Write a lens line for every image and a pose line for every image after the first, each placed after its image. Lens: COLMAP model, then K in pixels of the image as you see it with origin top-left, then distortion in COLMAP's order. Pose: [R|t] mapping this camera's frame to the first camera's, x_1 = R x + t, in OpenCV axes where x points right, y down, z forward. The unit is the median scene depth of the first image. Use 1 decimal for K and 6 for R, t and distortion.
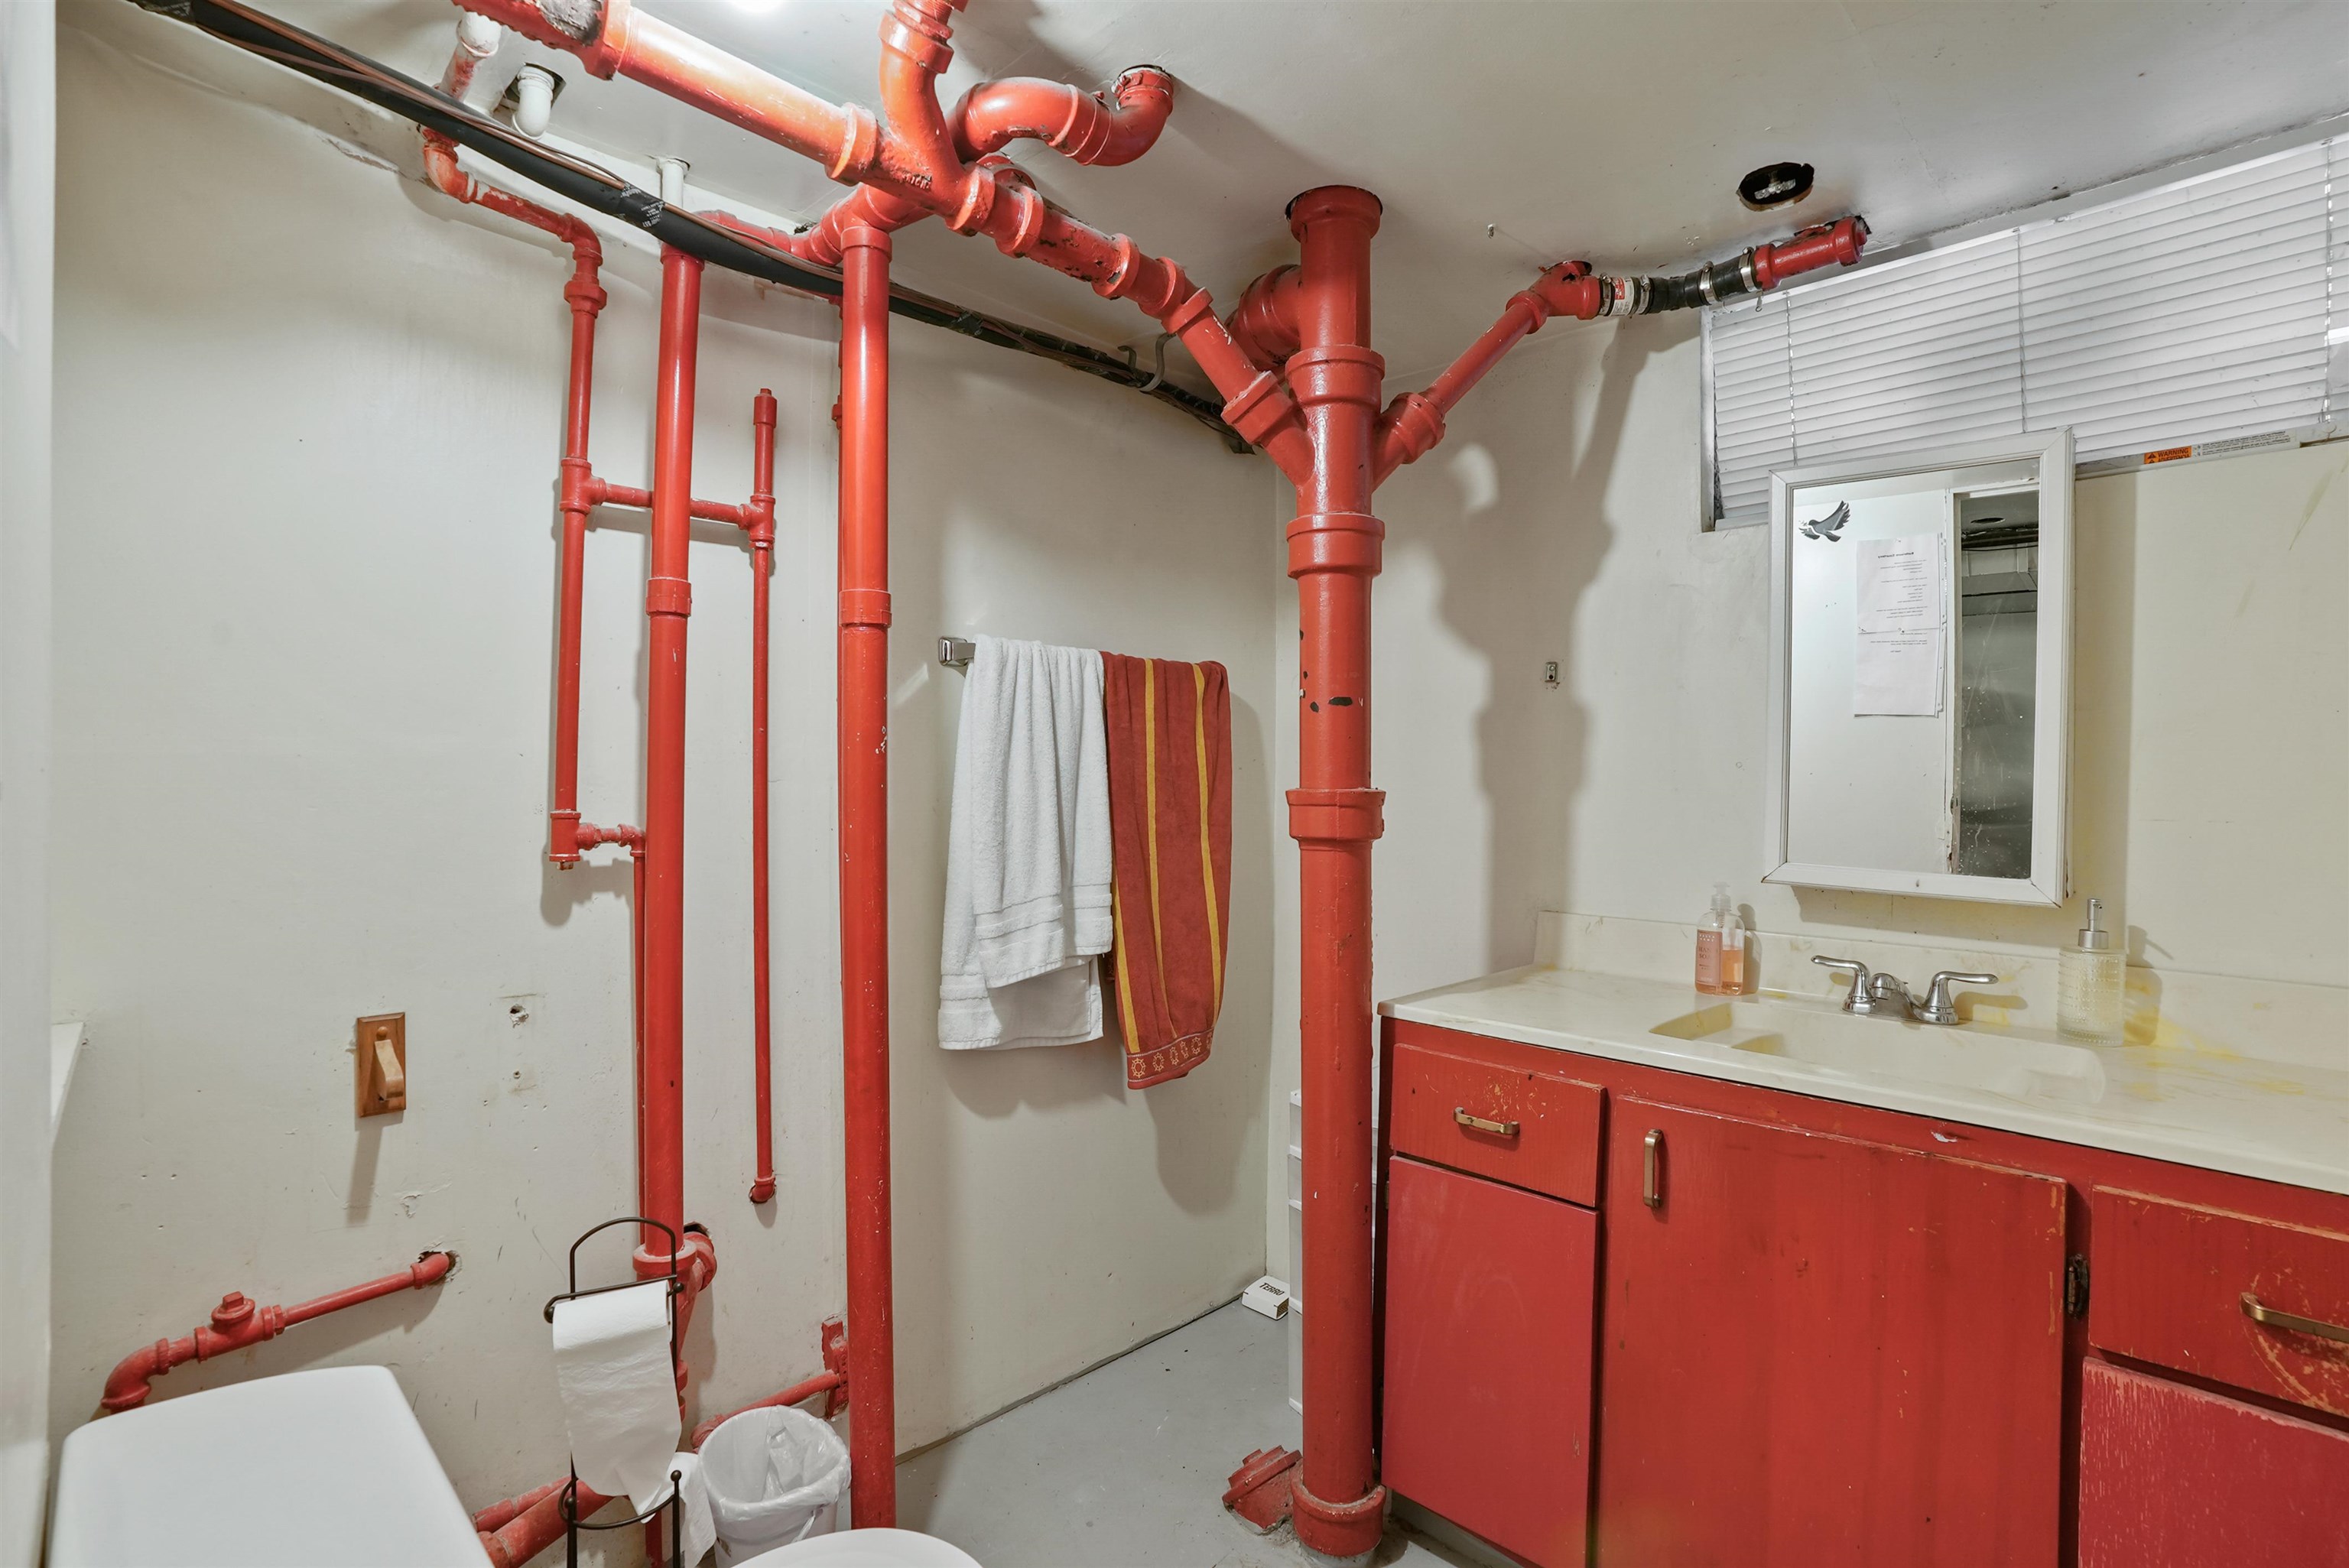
lens RADIAL K [[1109.0, 0, 1180.0], [0, 1109.0, 784.4], [0, 0, 1]] dist [-0.075292, 0.025804]
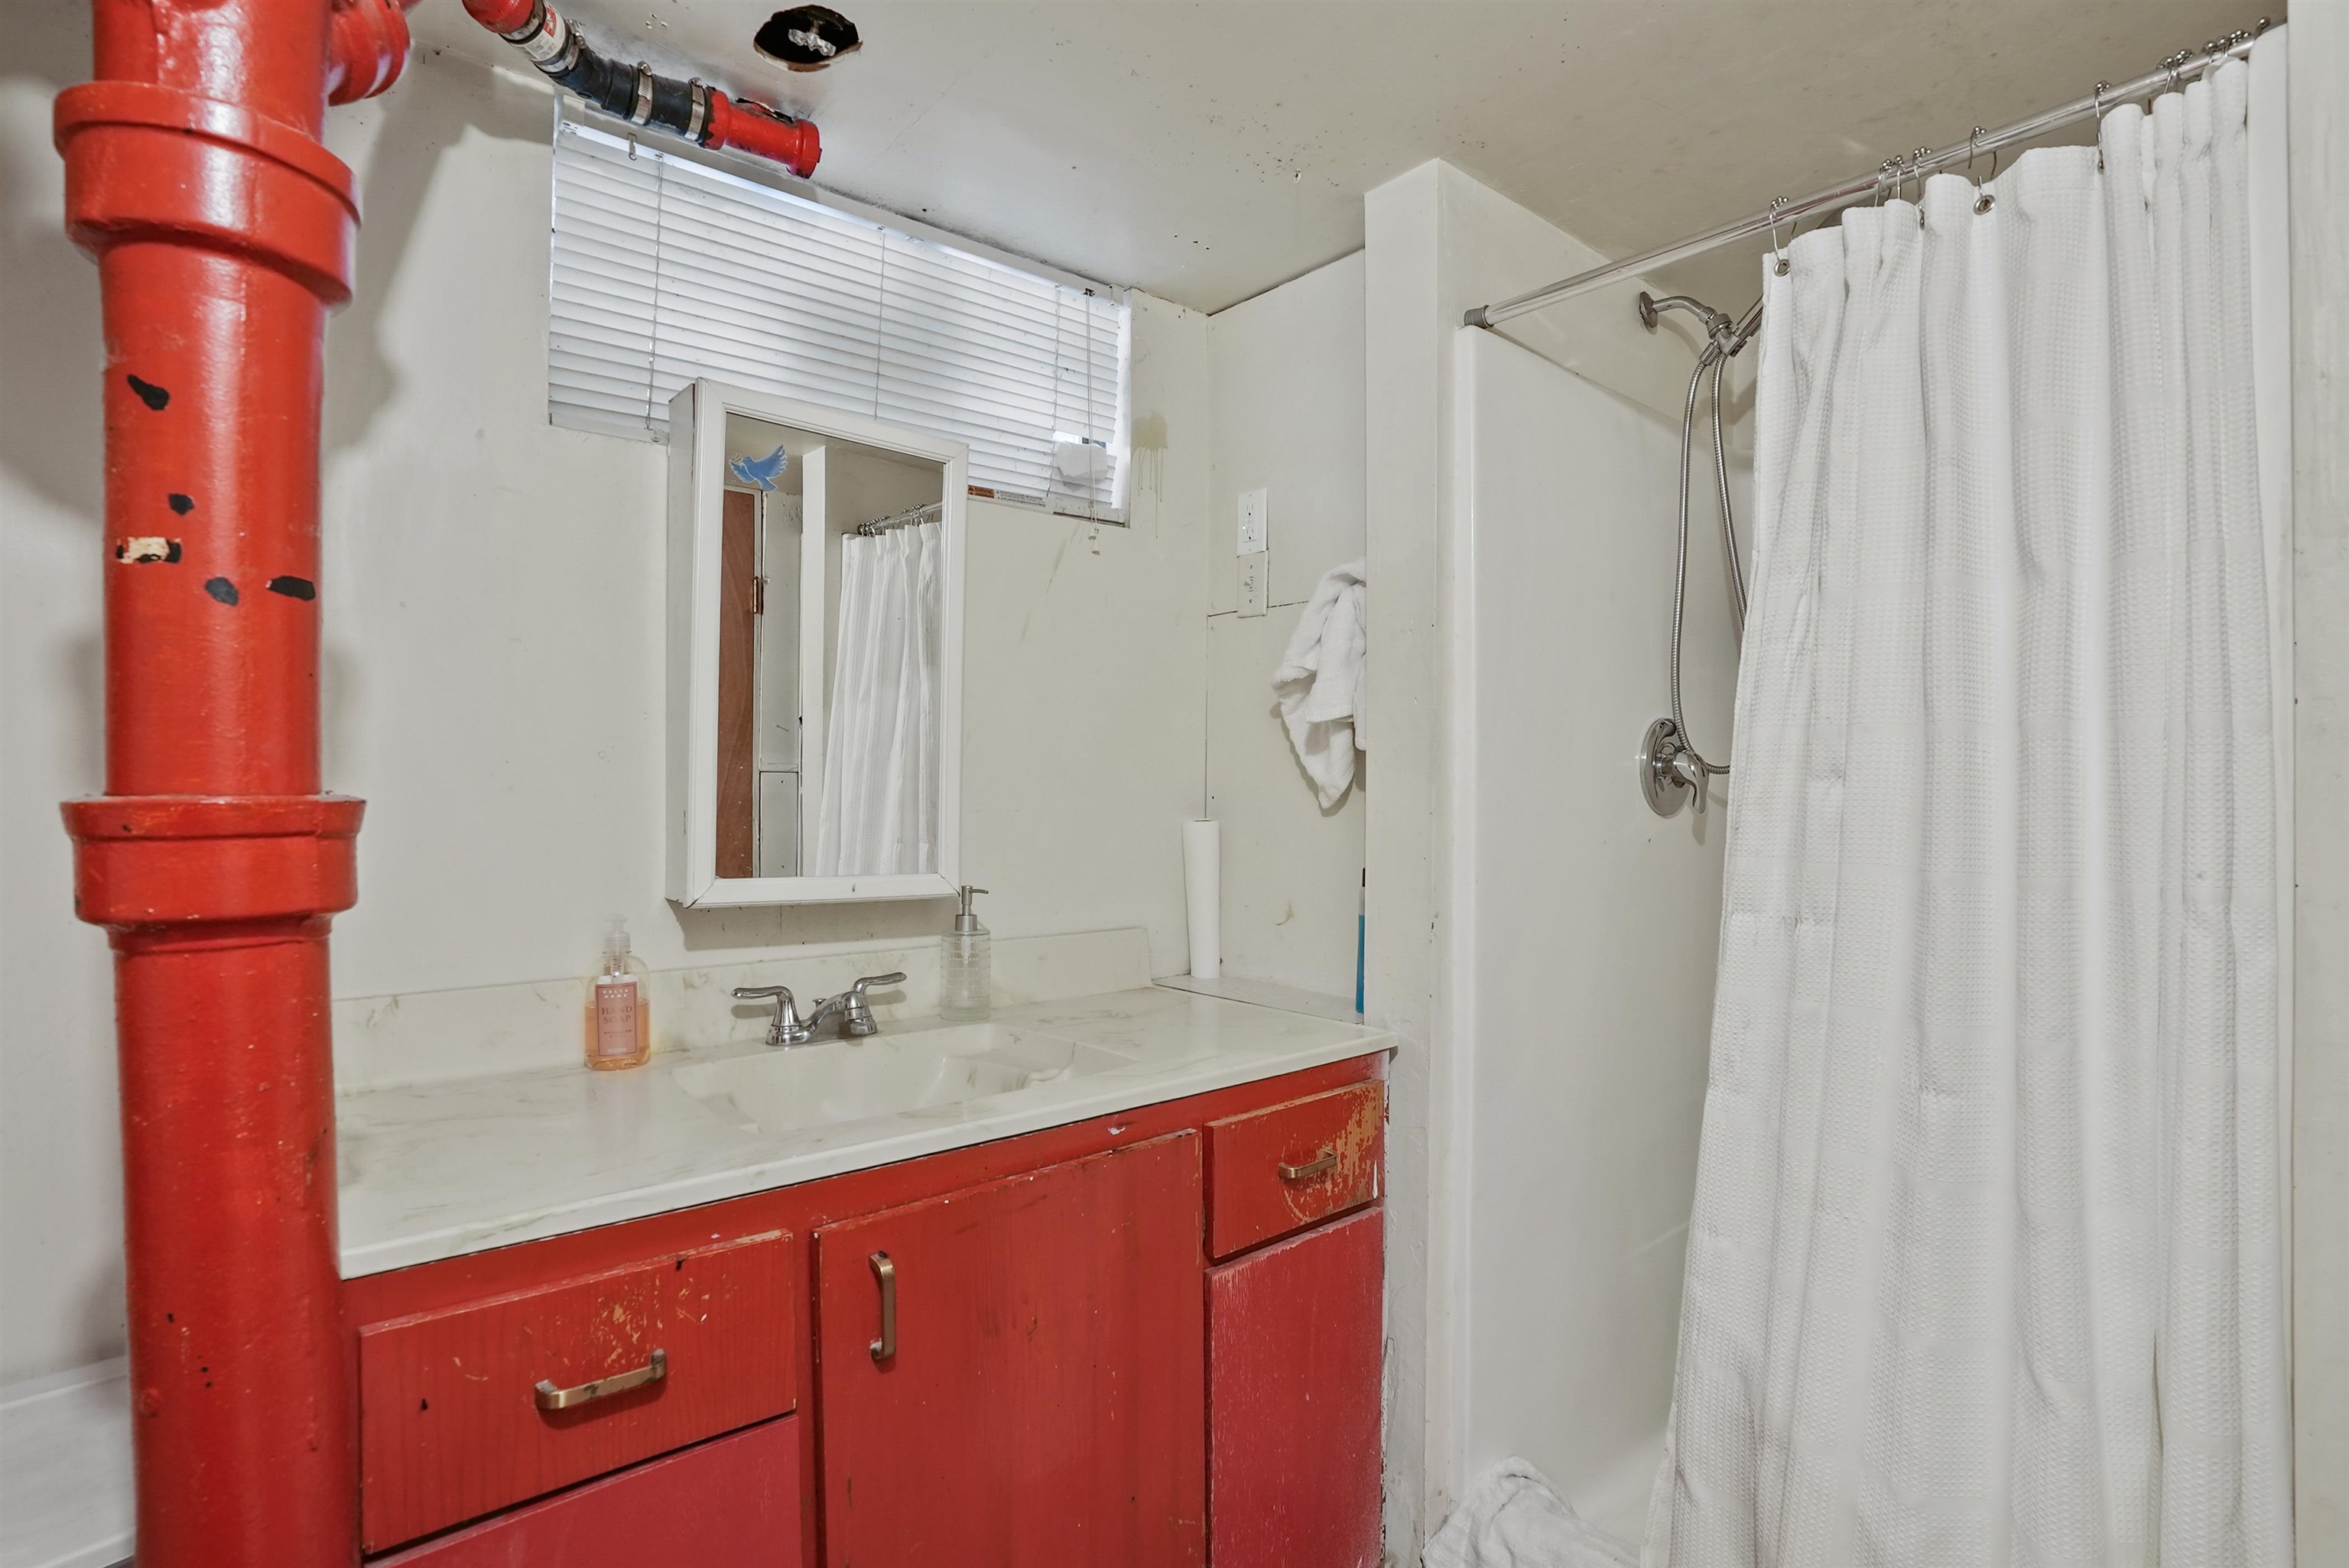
lens RADIAL K [[1159.7, 0, 1180.0], [0, 1159.7, 781.4], [0, 0, 1]] dist [-0.067509, 0.029791]
pose [[0.059563, -0.007711, 0.998195, -0.283012], [-0.001447, 0.999968, 0.007811, -0.007087], [-0.998223, -0.001910, 0.059550, 0.663463]]
